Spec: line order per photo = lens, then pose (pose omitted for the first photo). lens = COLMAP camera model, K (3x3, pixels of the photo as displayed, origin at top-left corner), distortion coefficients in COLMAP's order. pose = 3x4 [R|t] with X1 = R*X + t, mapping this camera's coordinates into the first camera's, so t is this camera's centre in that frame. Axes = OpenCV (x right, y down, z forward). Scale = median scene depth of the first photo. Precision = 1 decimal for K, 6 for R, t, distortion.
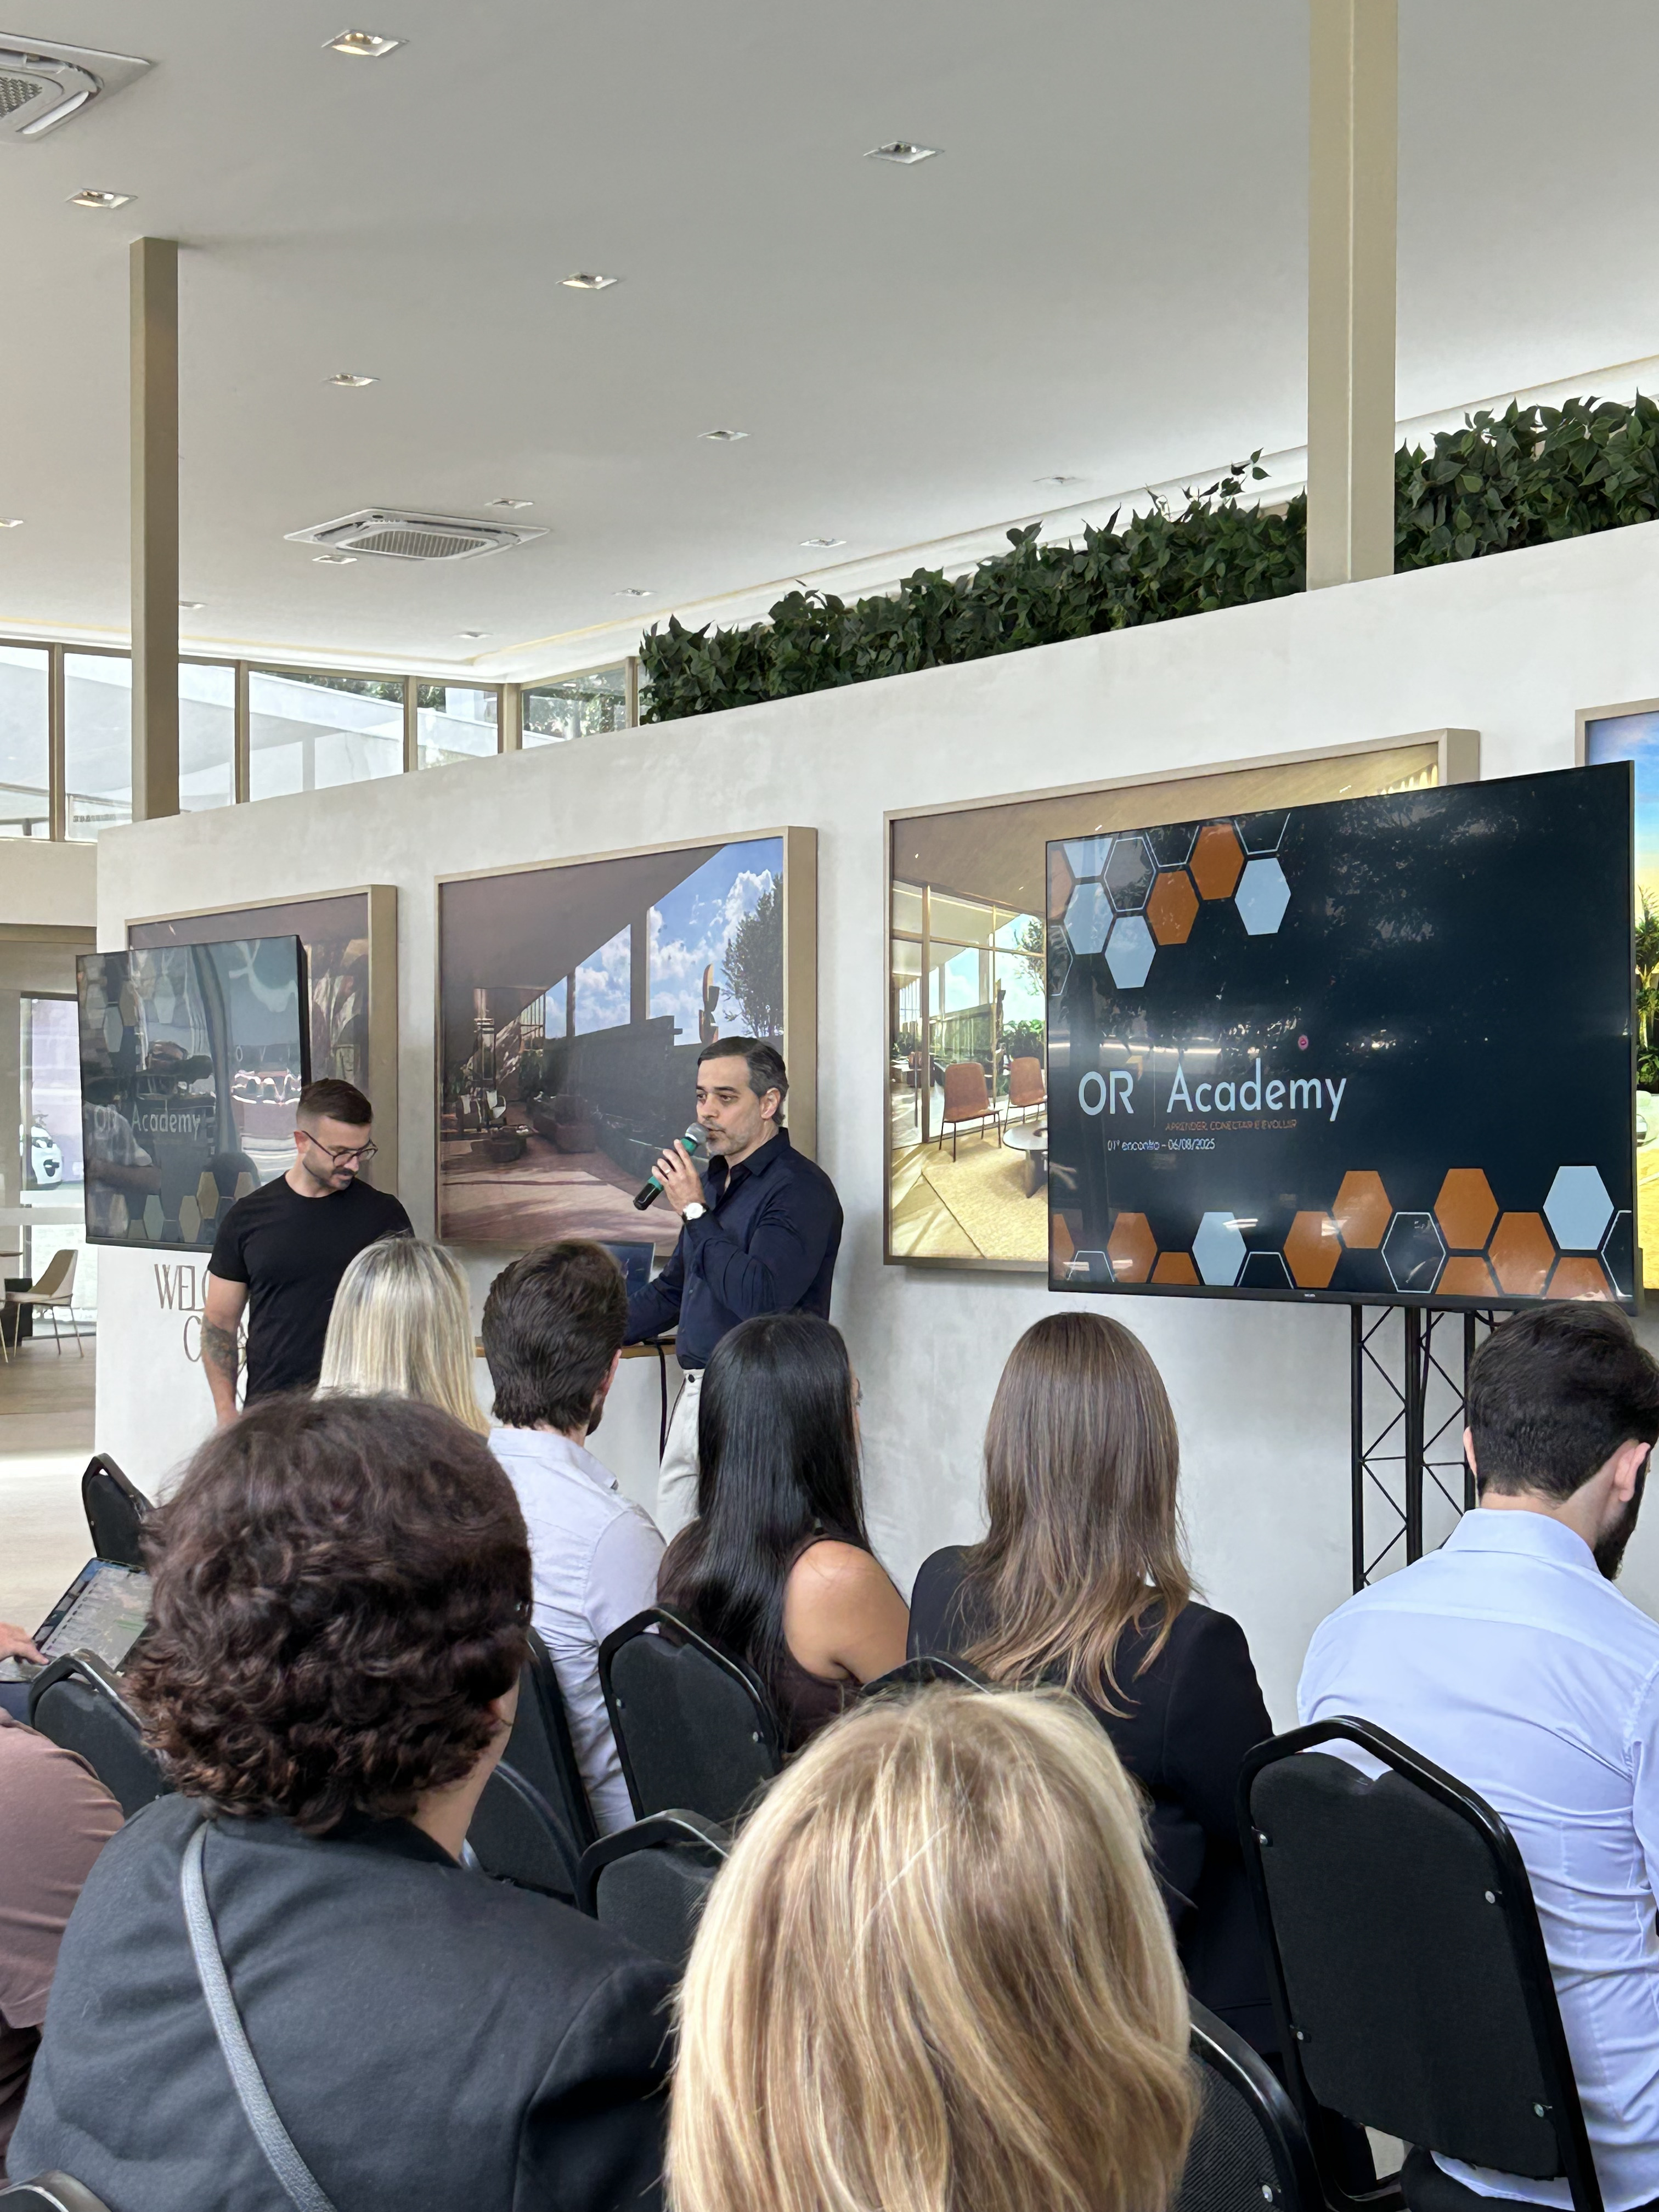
lens RADIAL K [[3633.1, 0, 828.7], [0, 3633.1, 1120.8], [0, 0, 1]] dist [0.023148, 0.000000]
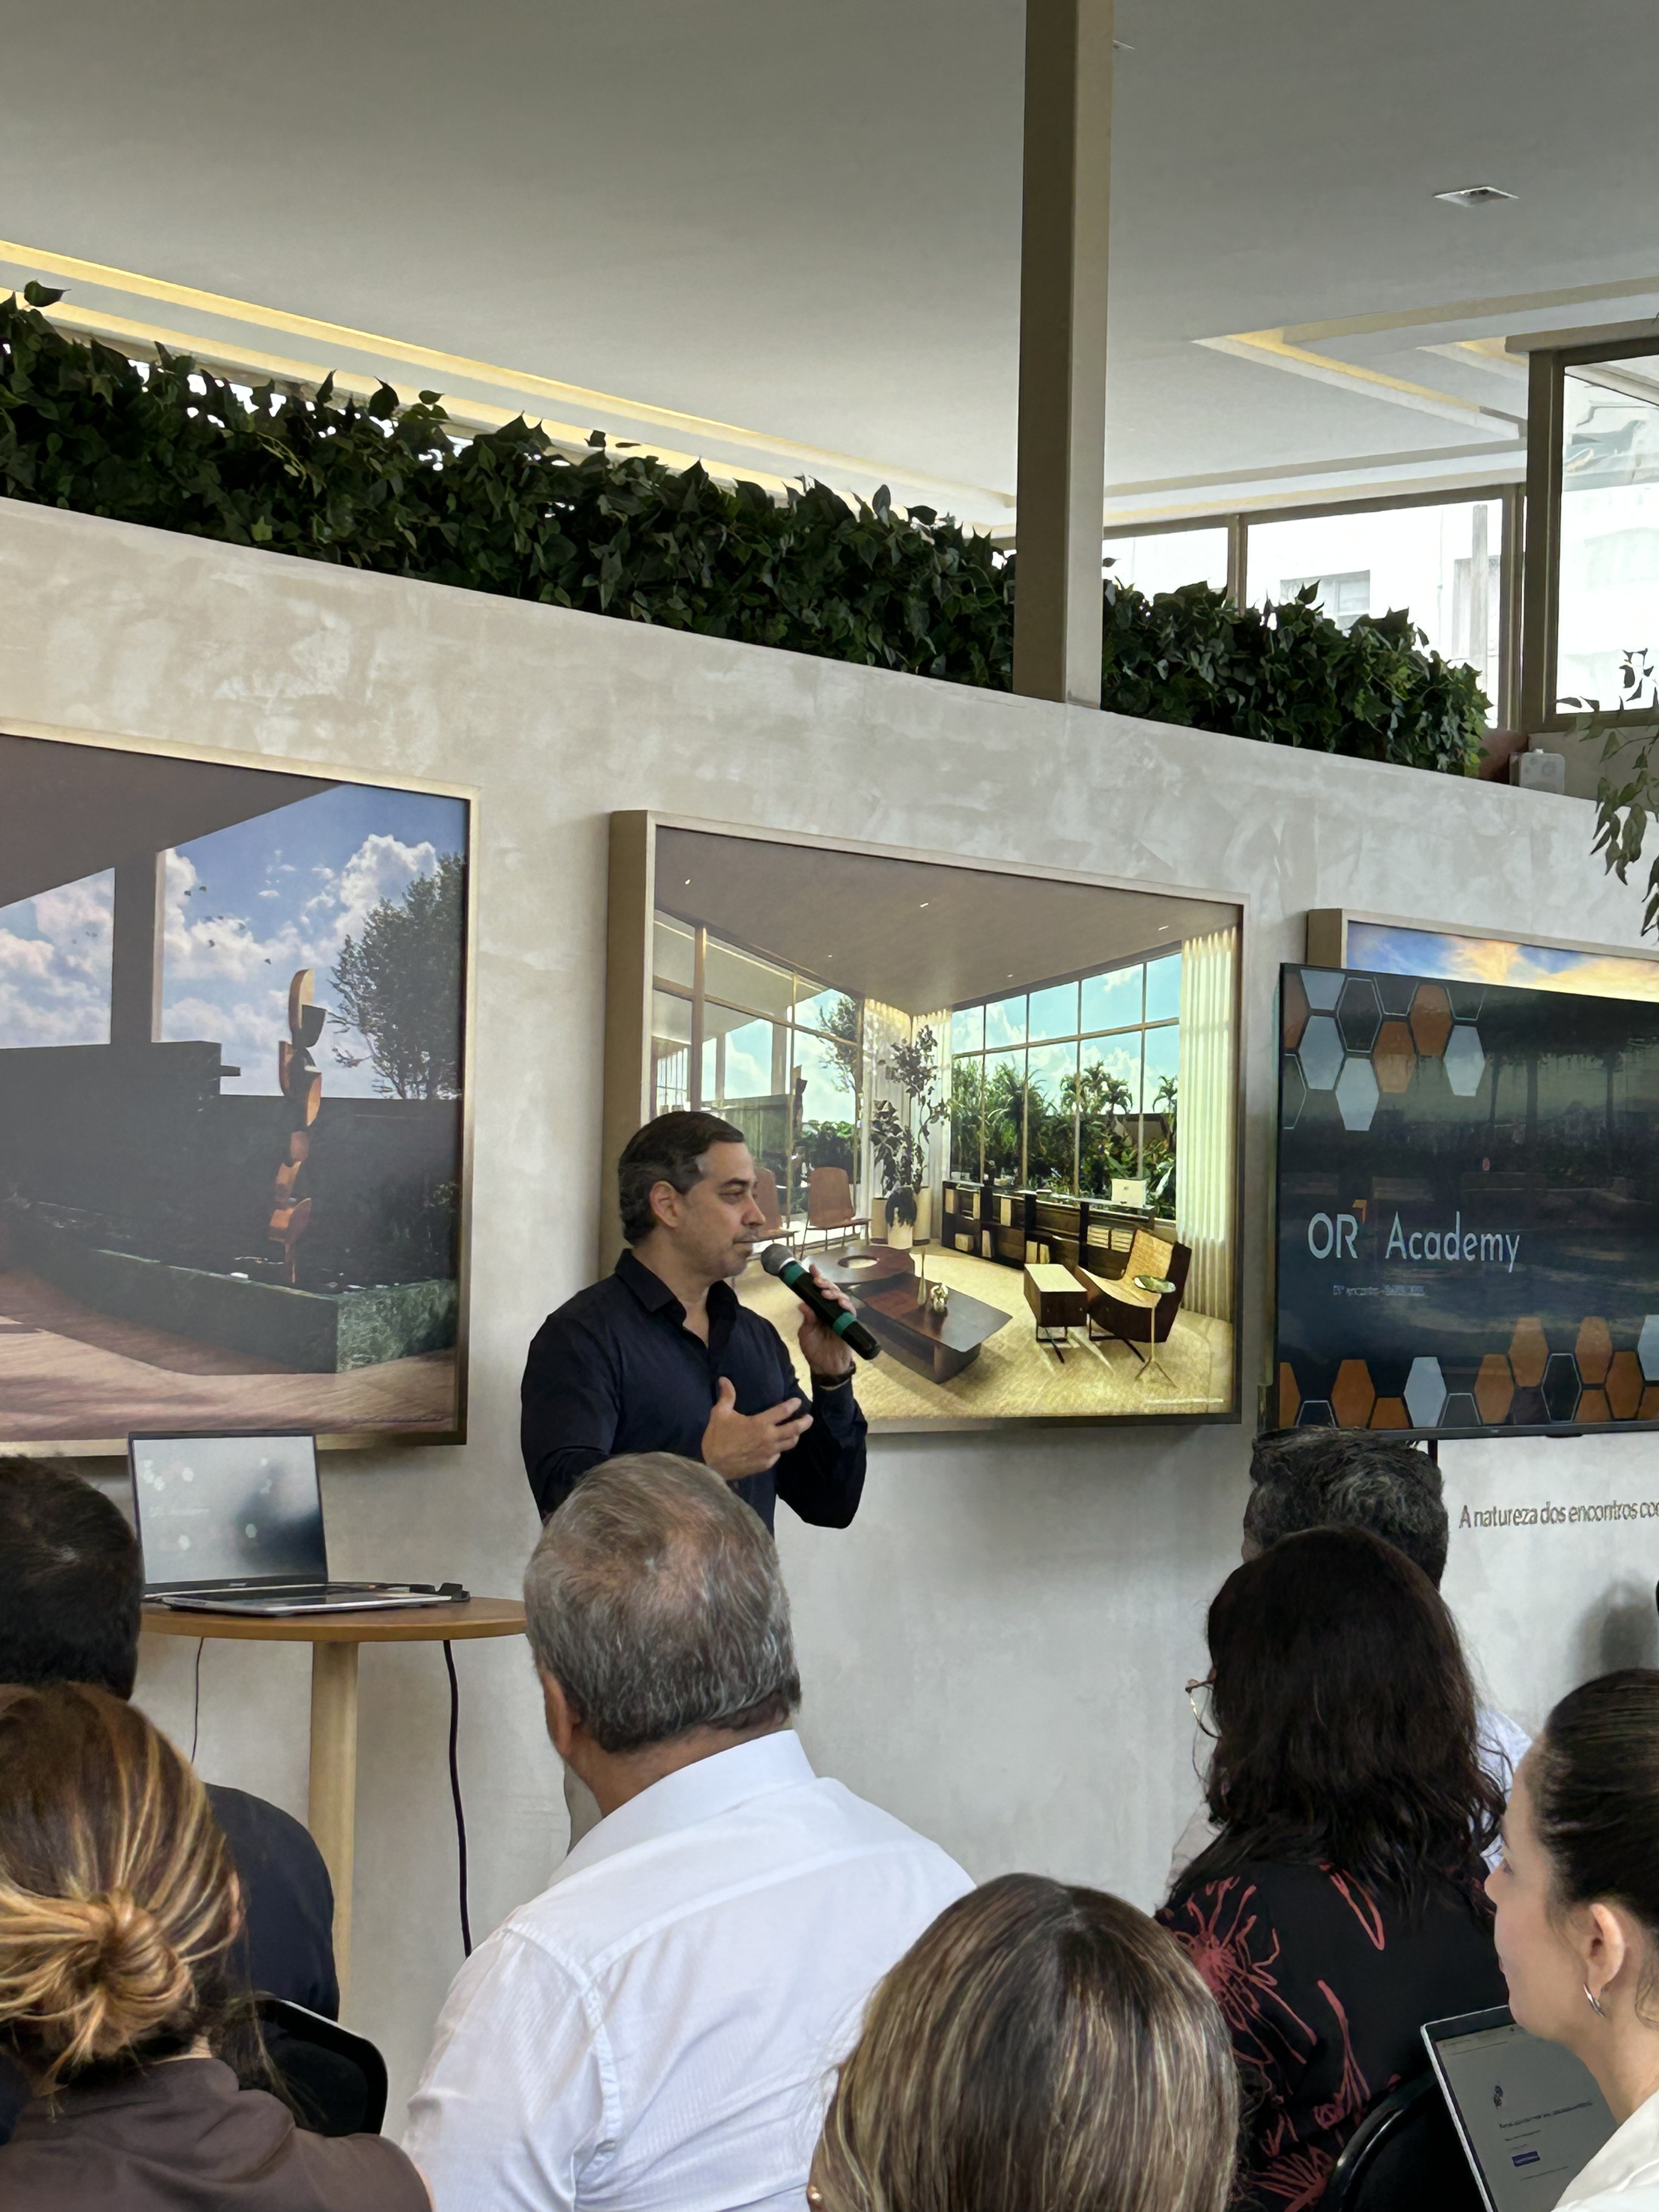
lens RADIAL K [[4484.1, 0, 826.7], [0, 4484.1, 1098.1], [0, 0, 1]] dist [0.072447, 0.000000]
pose [[-0.318450, 0.028690, 0.947505, -0.798564], [-0.031942, 0.998650, -0.040974, 0.007069], [-0.947401, -0.043313, -0.317104, 1.185864]]
